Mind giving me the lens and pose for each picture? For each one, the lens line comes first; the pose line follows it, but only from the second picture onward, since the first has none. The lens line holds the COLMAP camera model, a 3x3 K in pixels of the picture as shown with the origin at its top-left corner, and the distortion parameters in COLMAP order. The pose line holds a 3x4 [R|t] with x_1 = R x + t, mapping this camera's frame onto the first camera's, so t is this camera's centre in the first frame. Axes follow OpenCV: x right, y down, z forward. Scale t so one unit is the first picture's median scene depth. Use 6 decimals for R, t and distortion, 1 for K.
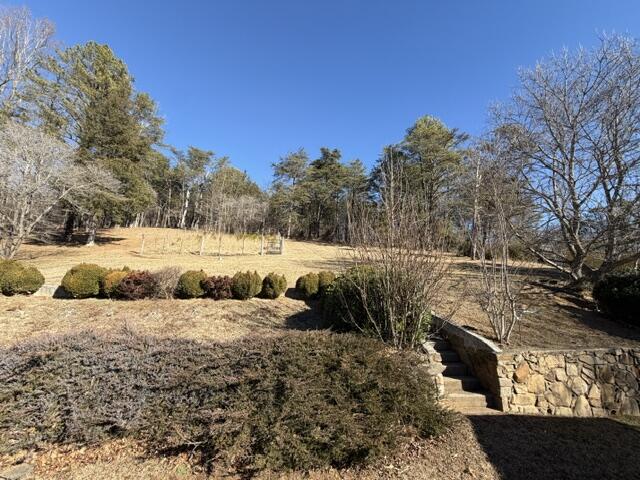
lens RADIAL K [[259.1, 0, 320.0], [0, 259.1, 240.0], [0, 0, 1]] dist [0.000732, 0.000608]
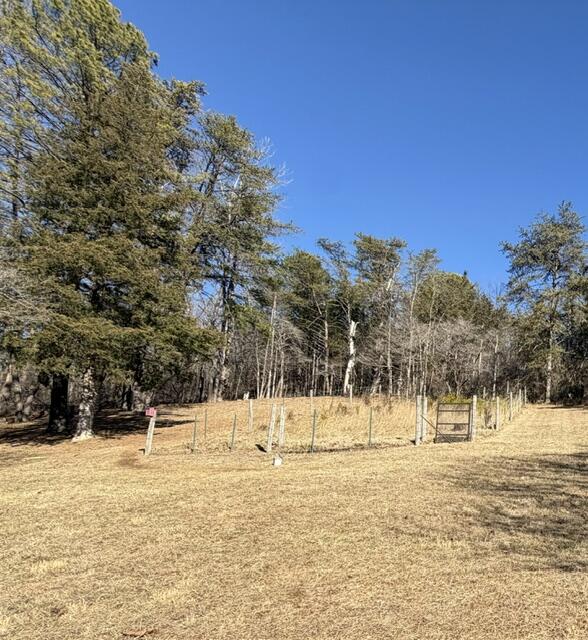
lens RADIAL K [[1194.6, 0, 294.0], [0, 1194.6, 320.0], [0, 0, 1]] dist [-0.006326, 0.026573]
pose [[0.990848, -0.060045, -0.120888, -1.741777], [0.054375, 0.997284, -0.049674, -0.415540], [0.123542, 0.042646, 0.991423, -6.624614]]
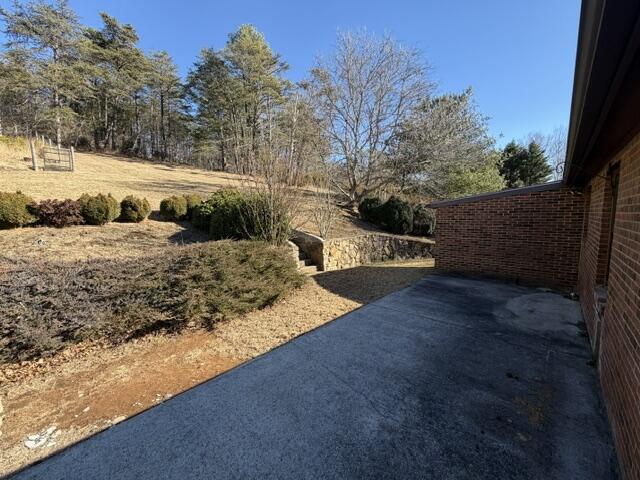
lens RADIAL K [[259.1, 0, 320.0], [0, 259.1, 240.0], [0, 0, 1]] dist [0.000732, 0.000608]
pose [[0.772751, -0.103153, 0.626270, -0.248497], [-0.083278, 0.961697, 0.261158, -0.019145], [-0.629222, -0.253965, 0.734562, -0.155343]]
